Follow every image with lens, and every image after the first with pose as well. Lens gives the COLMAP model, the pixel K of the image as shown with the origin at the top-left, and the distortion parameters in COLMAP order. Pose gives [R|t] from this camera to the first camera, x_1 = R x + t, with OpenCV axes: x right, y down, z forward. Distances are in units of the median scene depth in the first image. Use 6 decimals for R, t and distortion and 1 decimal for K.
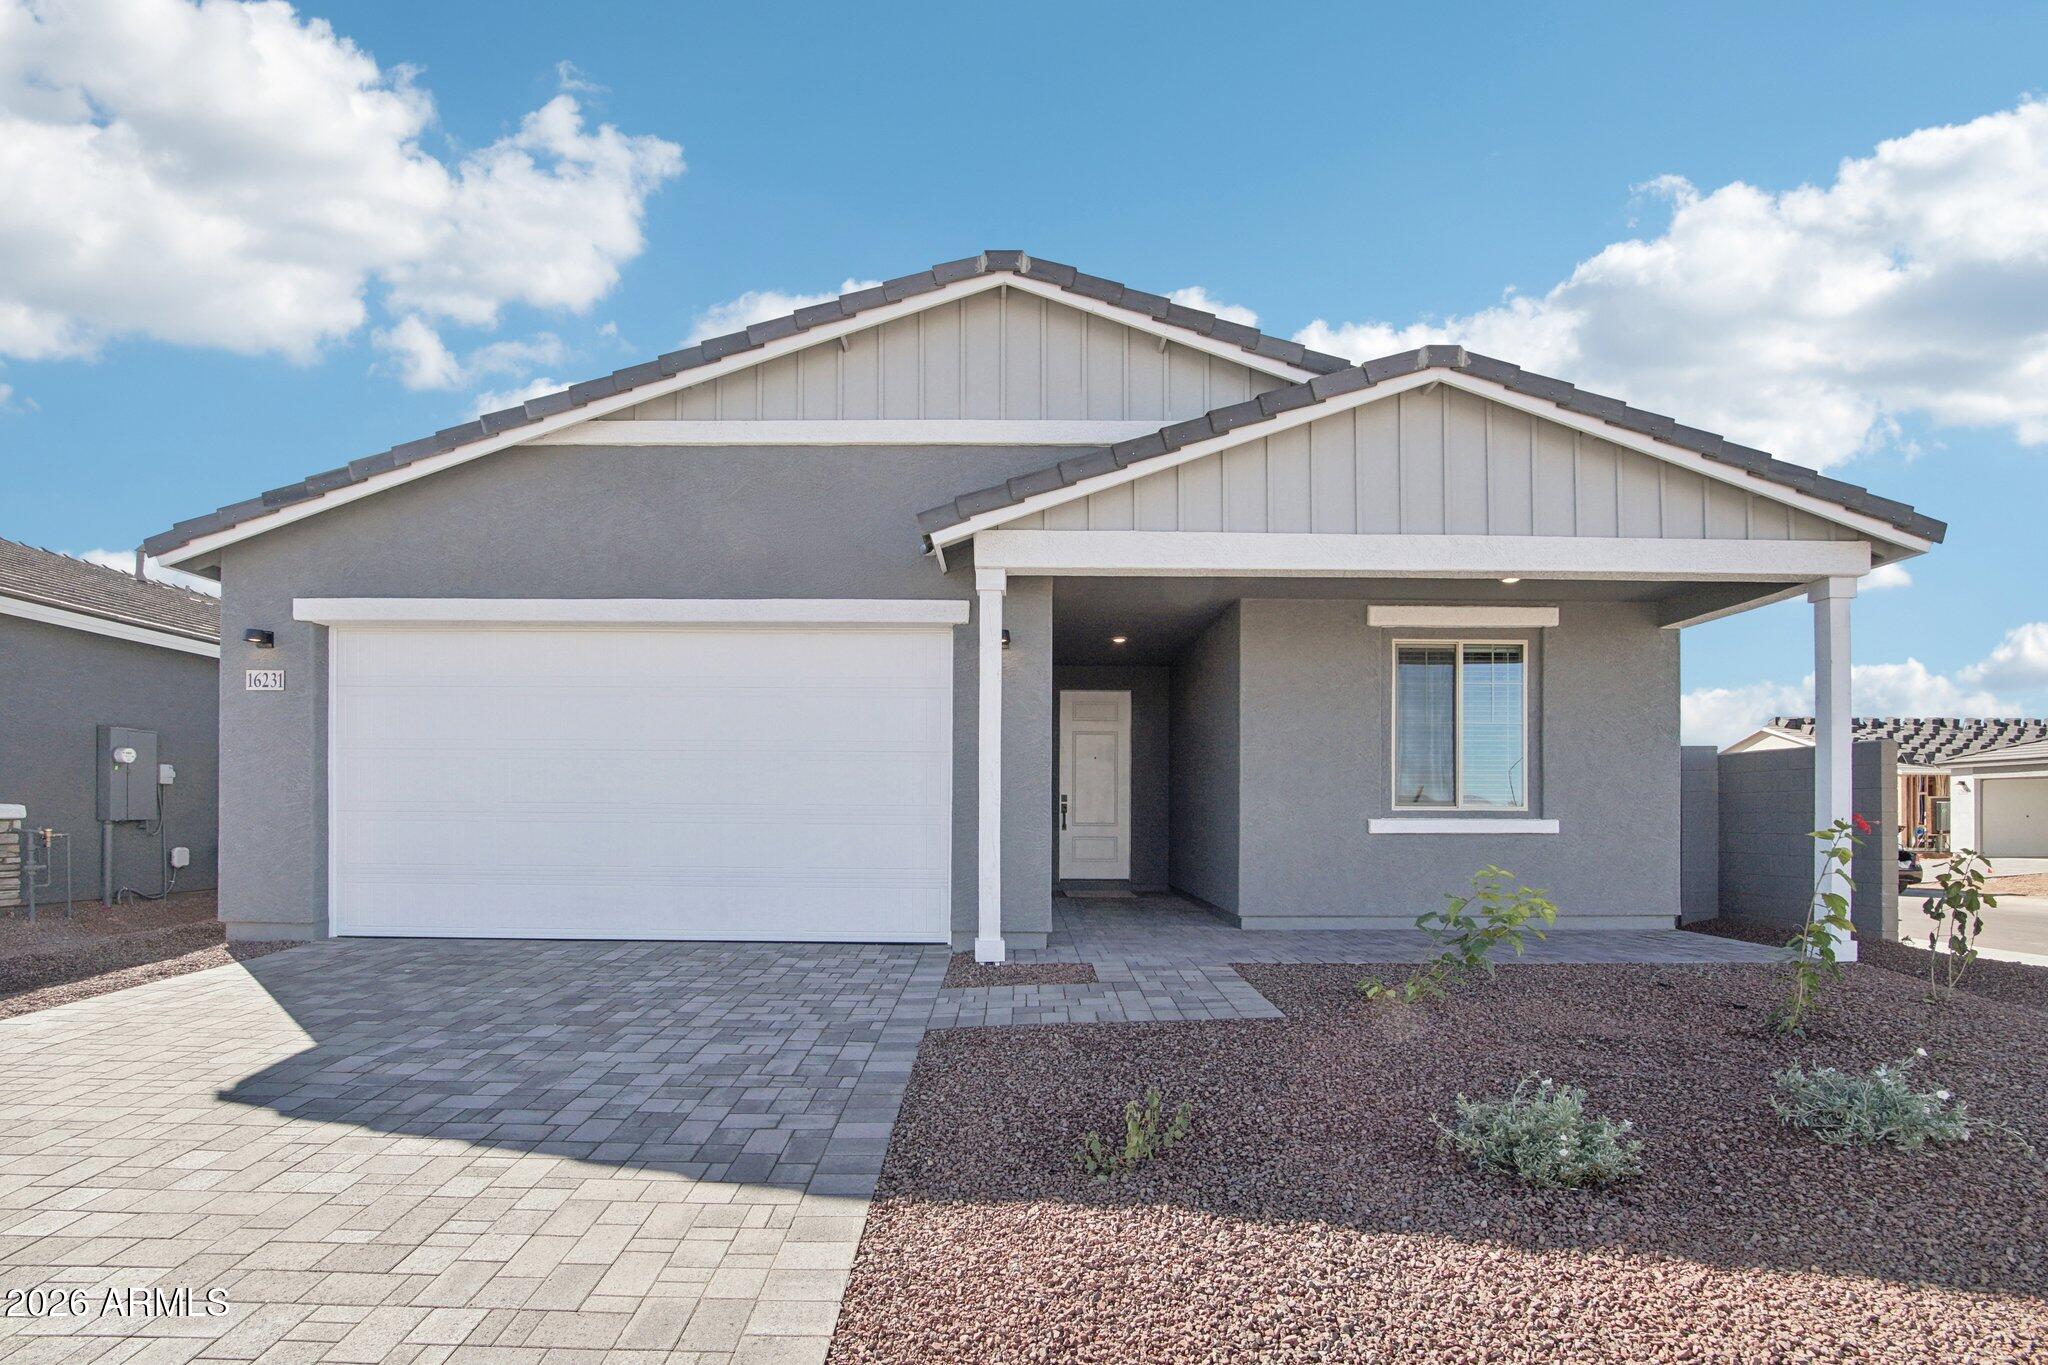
lens RADIAL K [[932.7, 0, 1020.1], [0, 932.7, 687.6], [0, 0, 1]] dist [-0.025179, 0.000136]
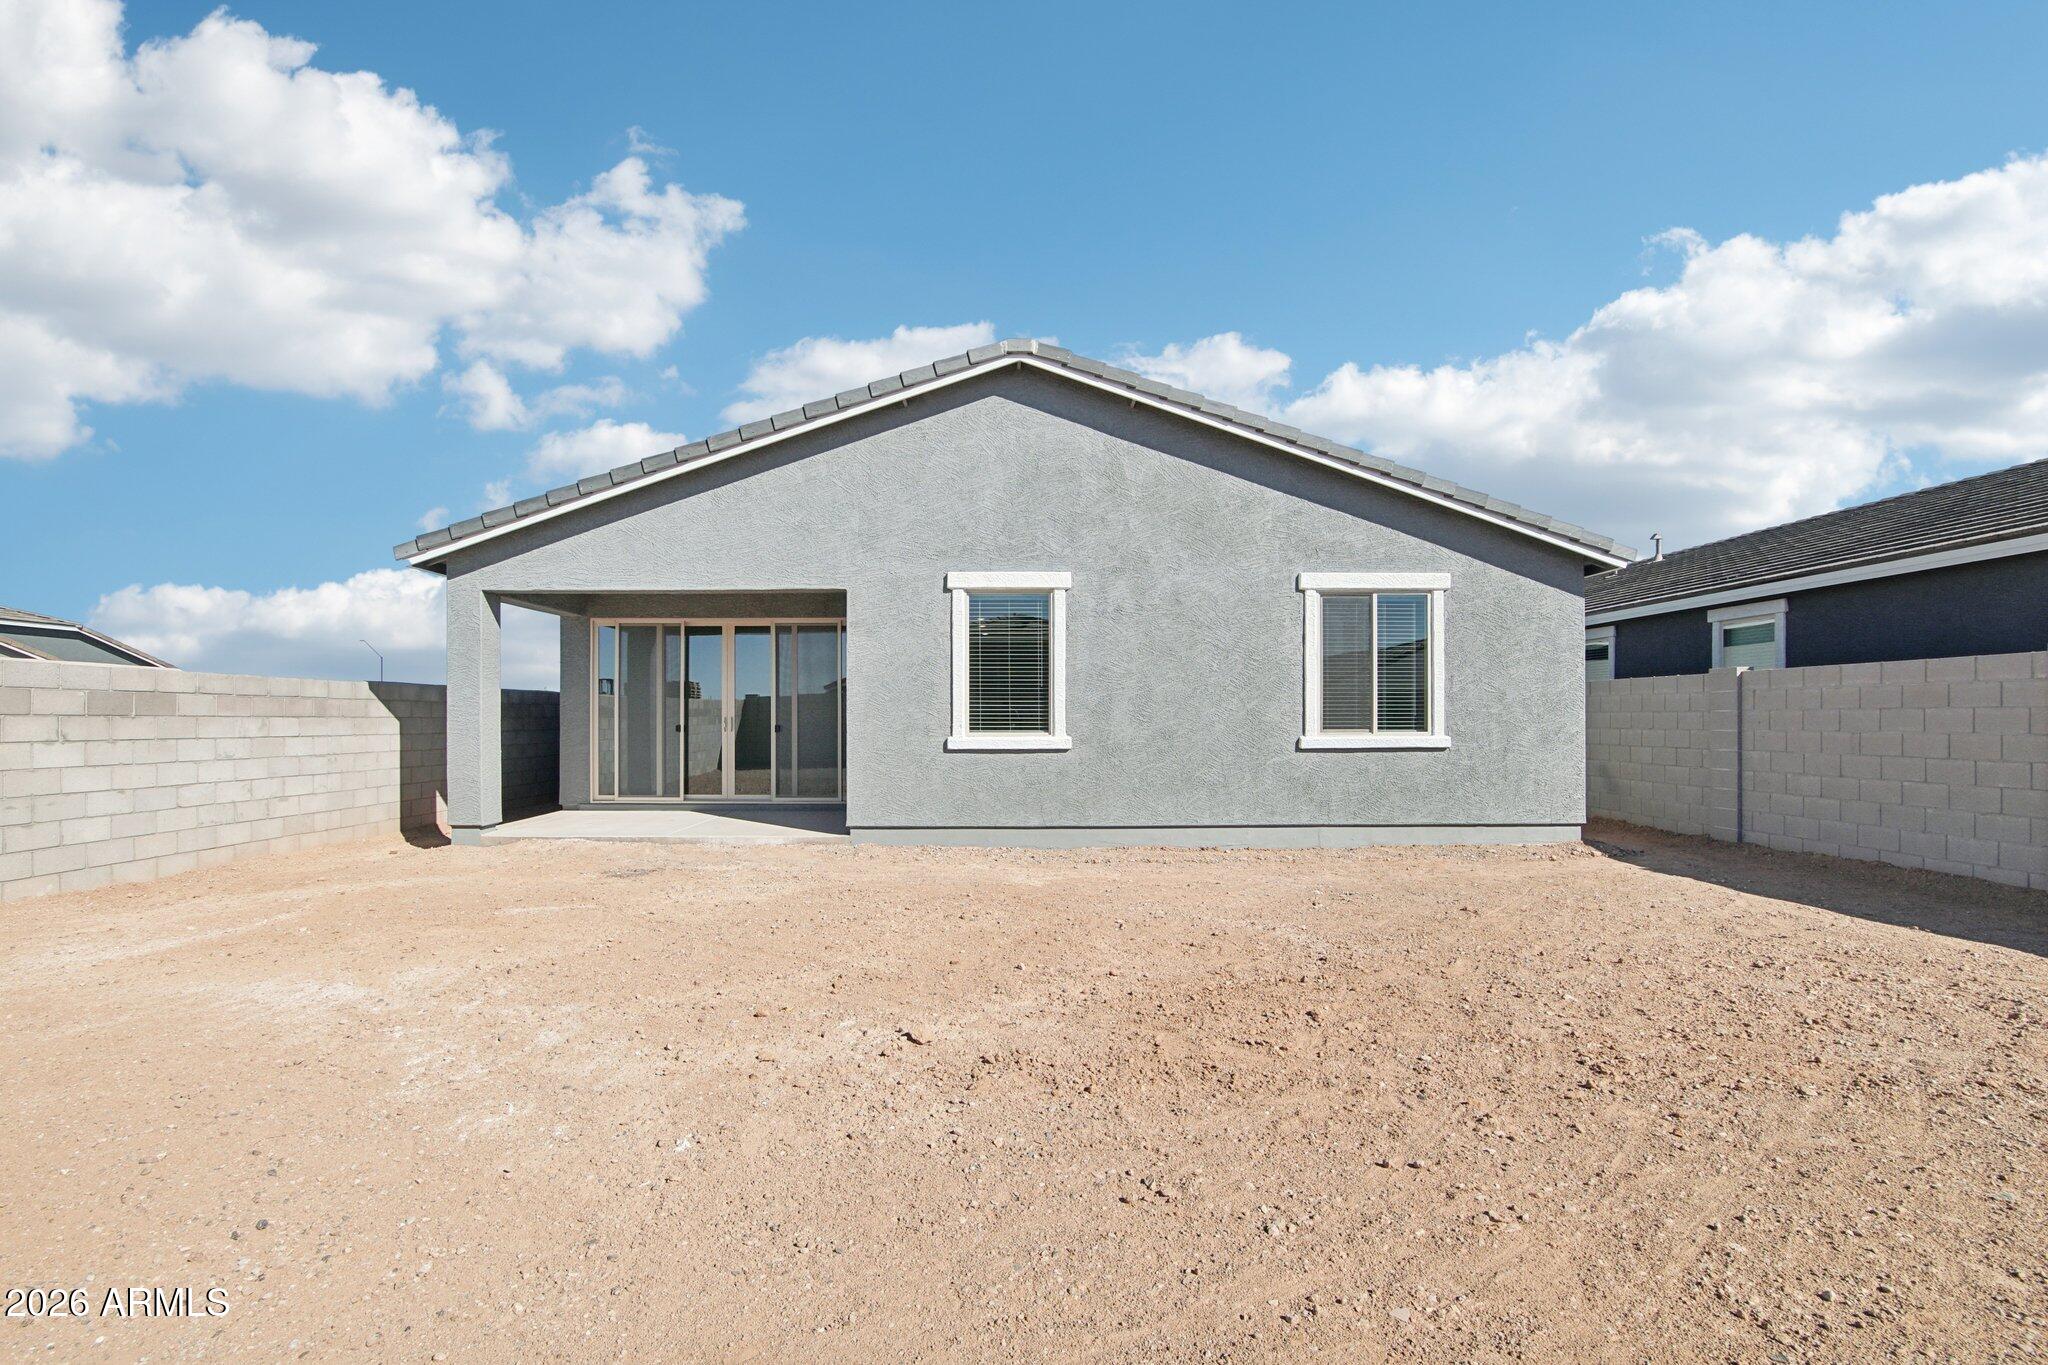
lens RADIAL K [[932.7, 0, 1048.5], [0, 932.7, 715.1], [0, 0, 1]] dist [-0.025179, 0.000136]
pose [[0.999893, -0.003507, -0.014235, -0.004580], [0.003531, 0.999992, 0.001660, -0.001294], [0.014229, -0.001710, 0.999897, -0.053553]]
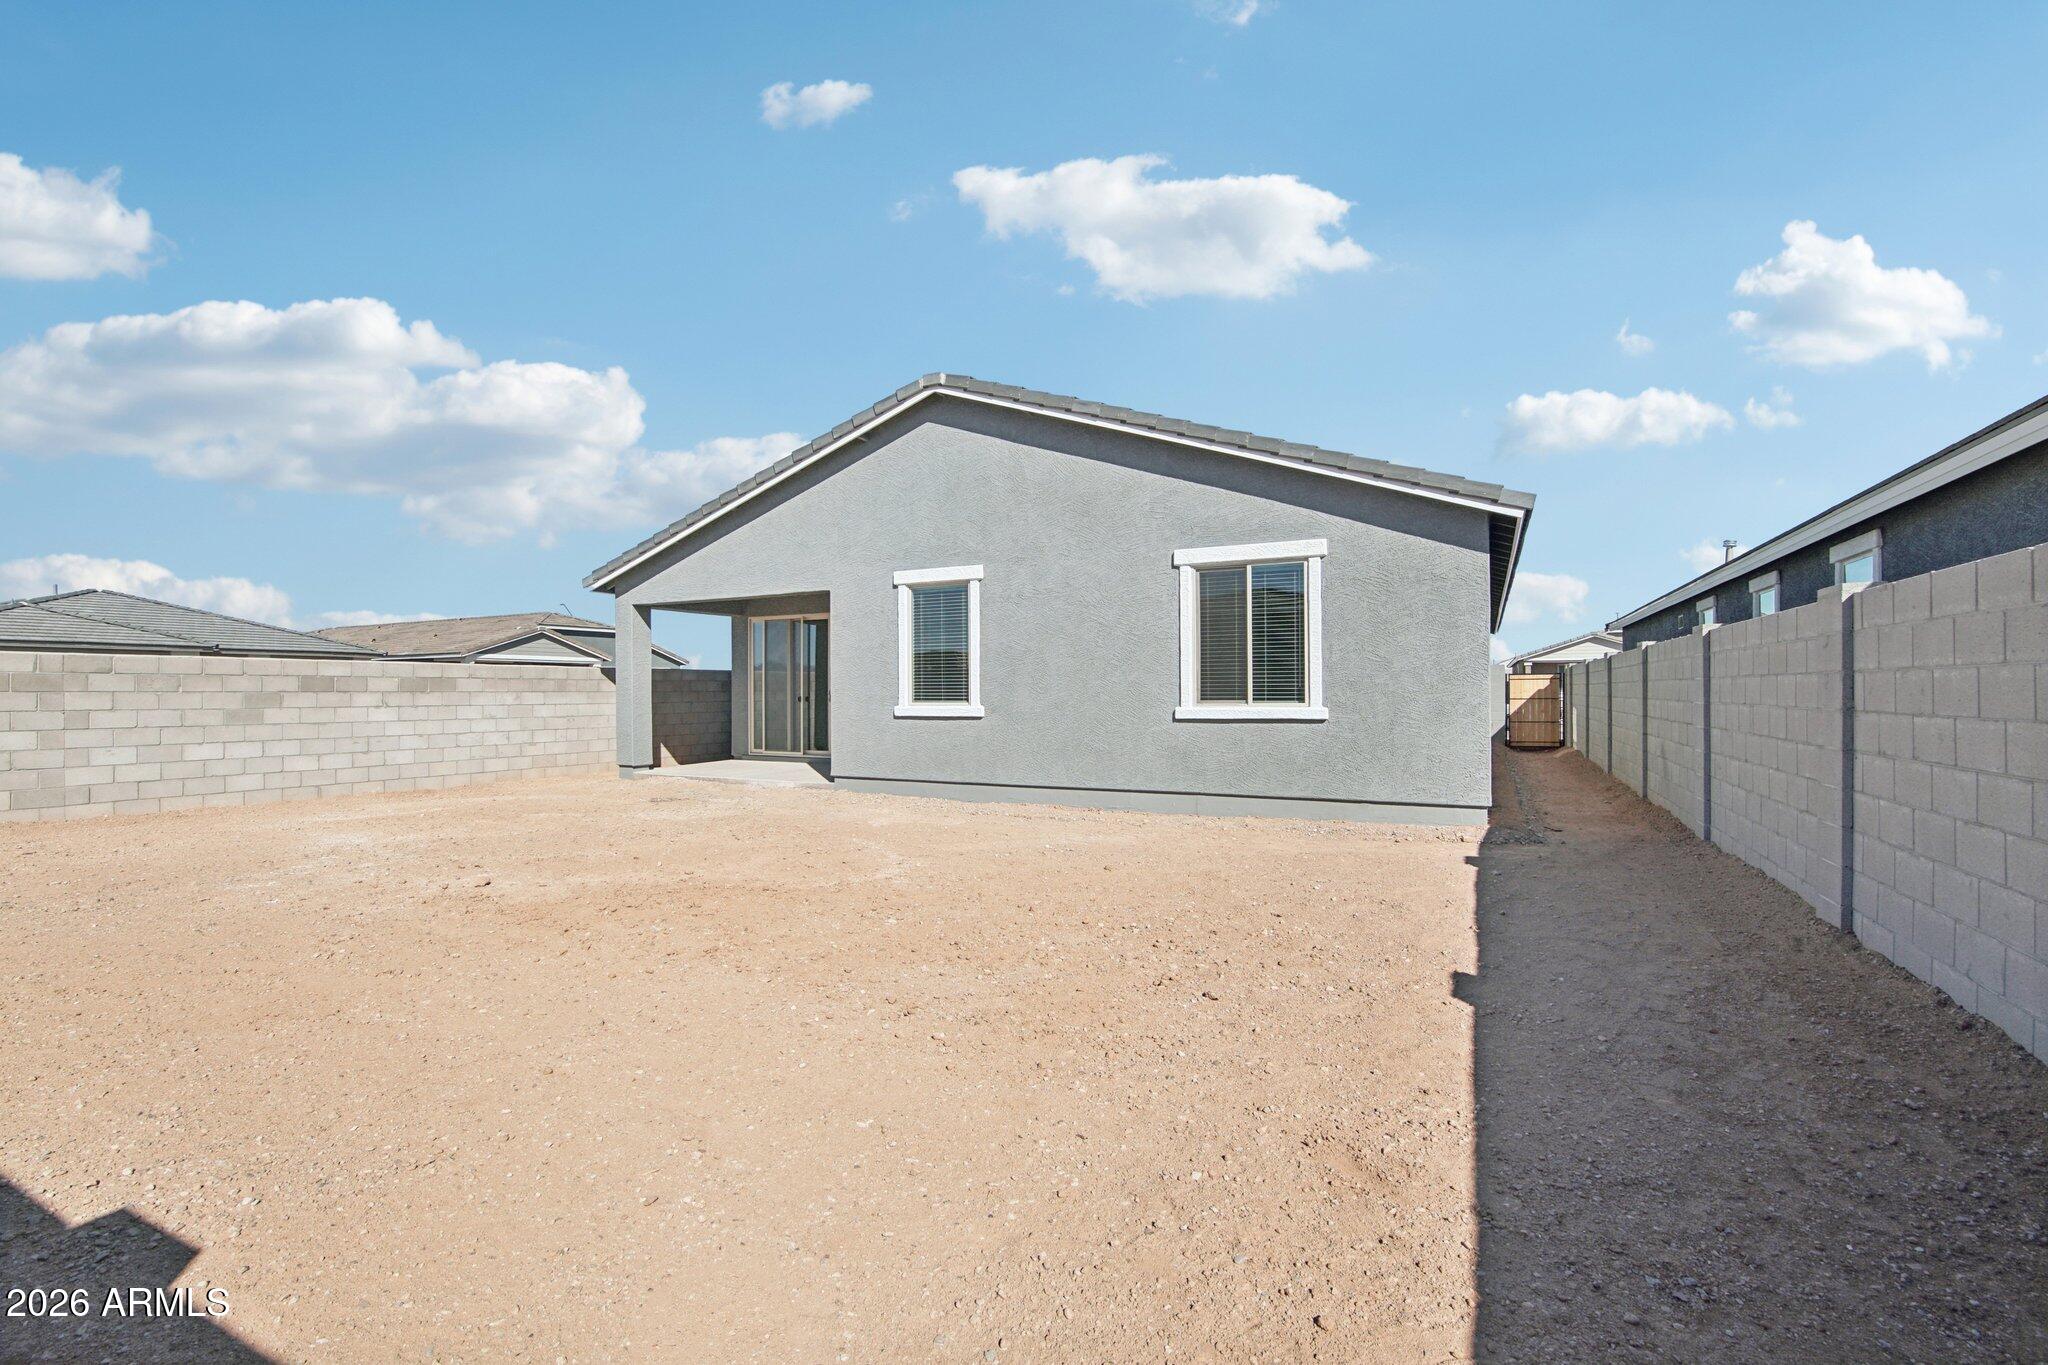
lens RADIAL K [[932.7, 0, 1028.1], [0, 932.7, 686.6], [0, 0, 1]] dist [-0.025179, 0.000136]
pose [[0.874858, -0.009601, -0.484284, 0.826520], [0.010368, 0.999946, -0.001094, 0.001310], [0.484268, -0.004064, 0.874910, -0.039488]]
